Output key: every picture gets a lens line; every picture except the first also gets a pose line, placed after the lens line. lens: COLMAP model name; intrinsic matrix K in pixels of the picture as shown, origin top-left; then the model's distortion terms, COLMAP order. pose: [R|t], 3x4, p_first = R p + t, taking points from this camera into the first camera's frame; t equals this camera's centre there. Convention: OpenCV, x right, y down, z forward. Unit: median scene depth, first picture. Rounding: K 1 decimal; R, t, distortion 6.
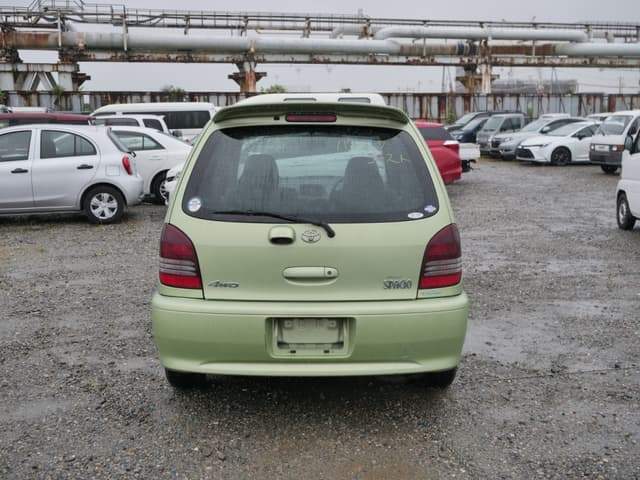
lens RADIAL K [[726.9, 0, 321.9], [0, 726.9, 241.7], [0, 0, 1]] dist [0.016589, 0.000000]
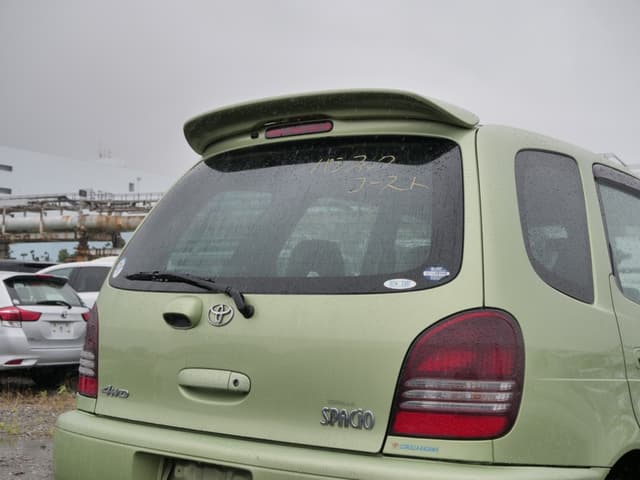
lens RADIAL K [[922.5, 0, 323.7], [0, 922.5, 242.4], [0, 0, 1]] dist [0.007087, 0.000000]
pose [[0.791698, -0.023657, -0.610454, 0.456865], [-0.126459, 0.971261, -0.201643, 0.067738], [0.597681, 0.236837, 0.765954, 0.459162]]
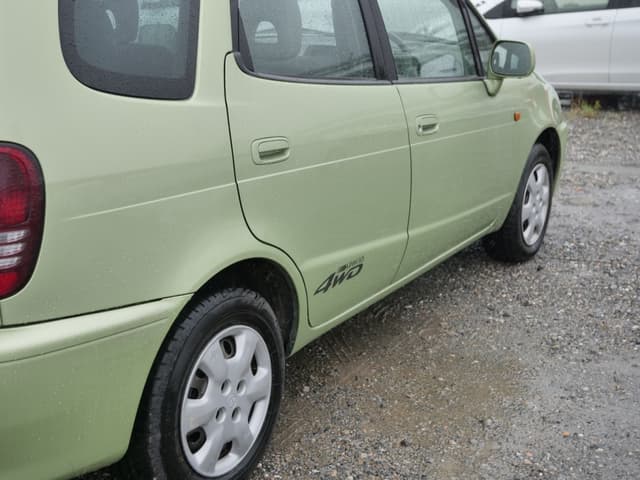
lens RADIAL K [[922.5, 0, 317.2], [0, 922.5, 242.1], [0, 0, 1]] dist [0.007087, 0.000000]
pose [[0.853524, 0.151723, -0.498474, 0.566976], [-0.089767, 0.985180, 0.146158, -0.058502], [0.513262, -0.080003, 0.854495, 0.663796]]
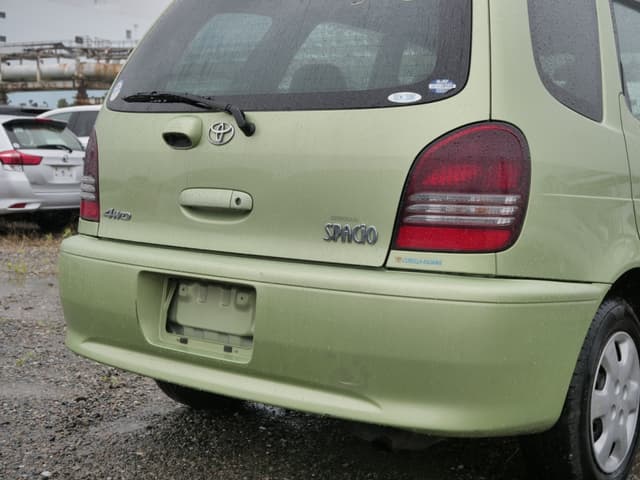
lens RADIAL K [[922.5, 0, 324.4], [0, 922.5, 242.3], [0, 0, 1]] dist [0.007087, 0.000000]
pose [[0.790778, 0.071947, -0.607860, 0.450273], [-0.122355, 0.991606, -0.041806, 0.088457], [0.599750, 0.107434, 0.792943, 0.471697]]
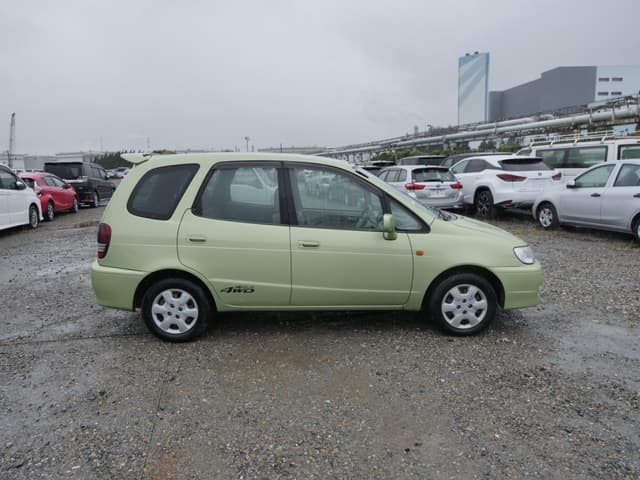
lens RADIAL K [[475.6, 0, 322.8], [0, 475.6, 235.0], [0, 0, 1]] dist [-0.000240, 0.001722]
pose [[0.009437, 0.149580, -0.988705, 1.273580], [-0.147135, 0.978194, 0.146585, -0.234011], [0.989071, 0.144090, 0.031240, 1.457775]]
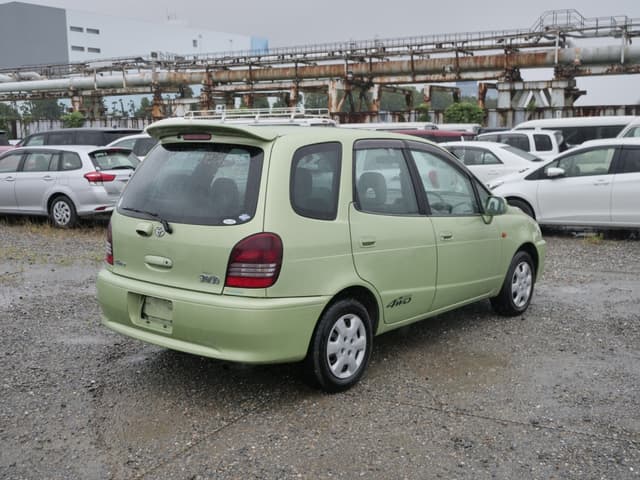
lens RADIAL K [[726.9, 0, 318.1], [0, 726.9, 240.9], [0, 0, 1]] dist [0.016589, 0.000000]
pose [[0.760581, 0.089643, -0.643025, 0.935469], [-0.102901, 0.994547, 0.016934, -0.038477], [0.641037, 0.053288, 0.765658, 0.208224]]
